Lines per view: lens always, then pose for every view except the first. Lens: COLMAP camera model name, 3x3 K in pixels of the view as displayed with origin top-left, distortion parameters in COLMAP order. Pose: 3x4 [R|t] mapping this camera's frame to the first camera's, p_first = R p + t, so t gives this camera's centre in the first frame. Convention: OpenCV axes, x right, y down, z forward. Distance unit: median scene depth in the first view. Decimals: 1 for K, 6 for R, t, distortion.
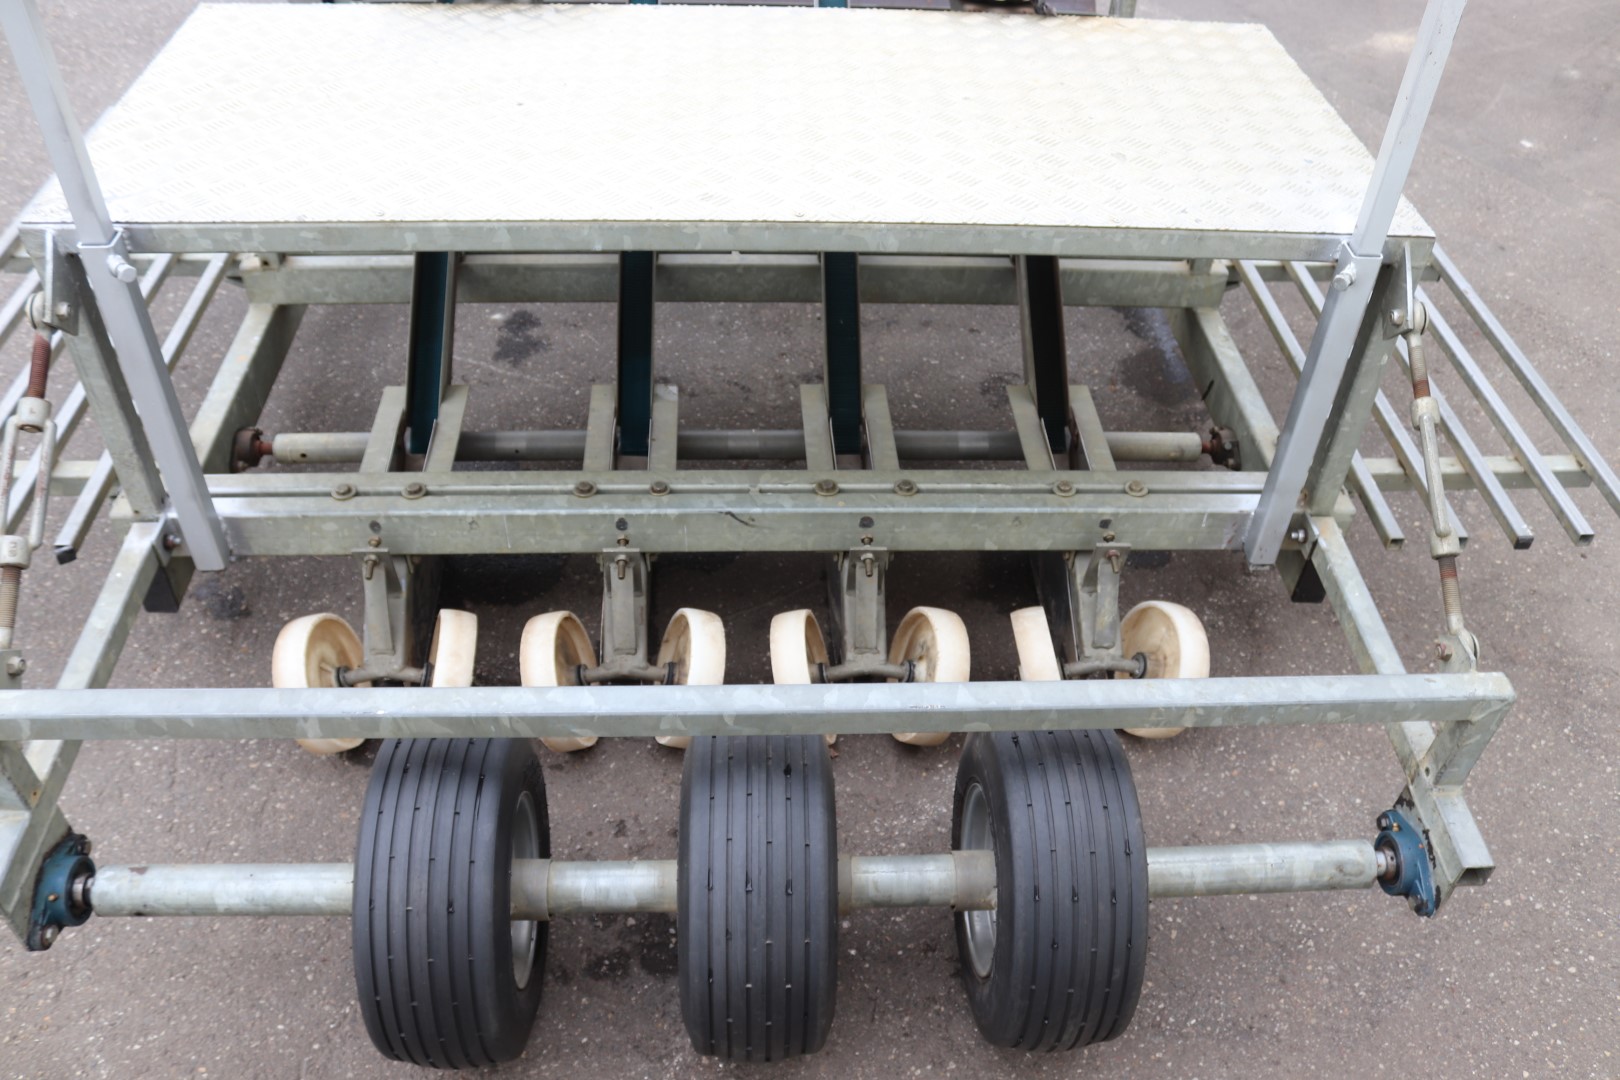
lens RADIAL K [[1349.7, 0, 811.7], [0, 1349.7, 547.3], [0, 0, 1]] dist [-0.111167, 0.062844]
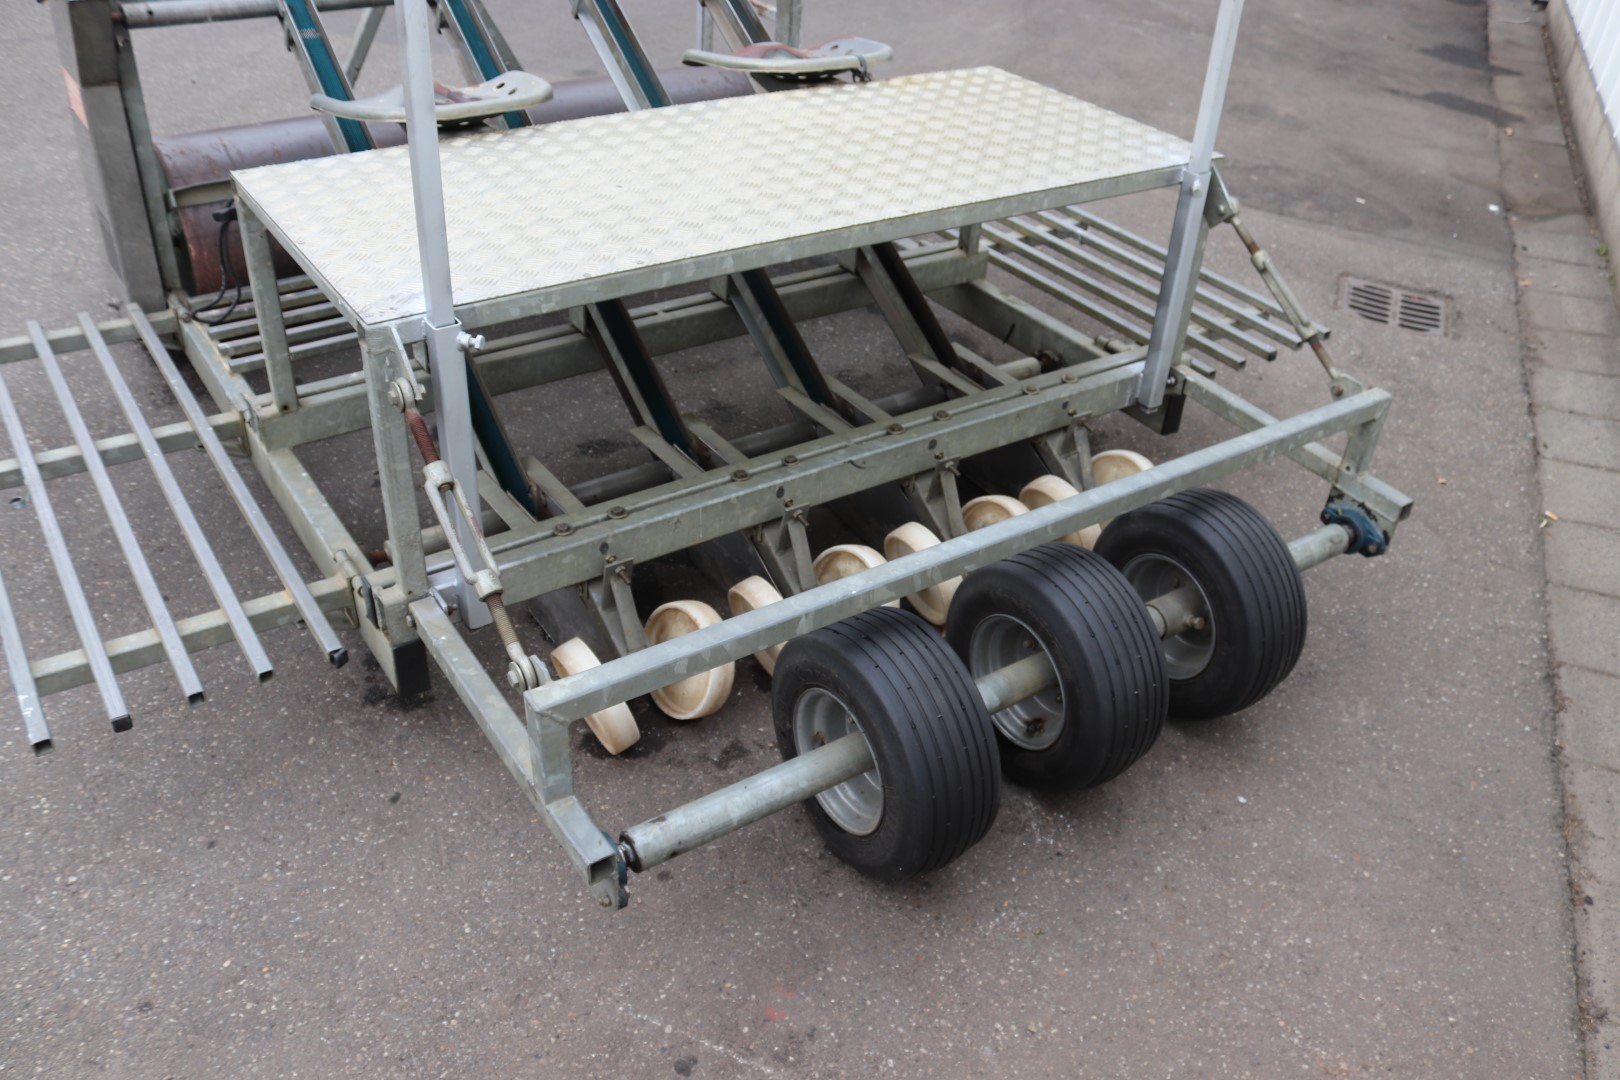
lens RADIAL K [[1349.7, 0, 808.8], [0, 1349.7, 544.9], [0, 0, 1]] dist [-0.111167, 0.062844]
pose [[0.854974, -0.285344, 0.433125, -0.672437], [0.331957, 0.942673, -0.034236, 0.080679], [-0.398526, 0.173050, 0.900683, -0.134491]]
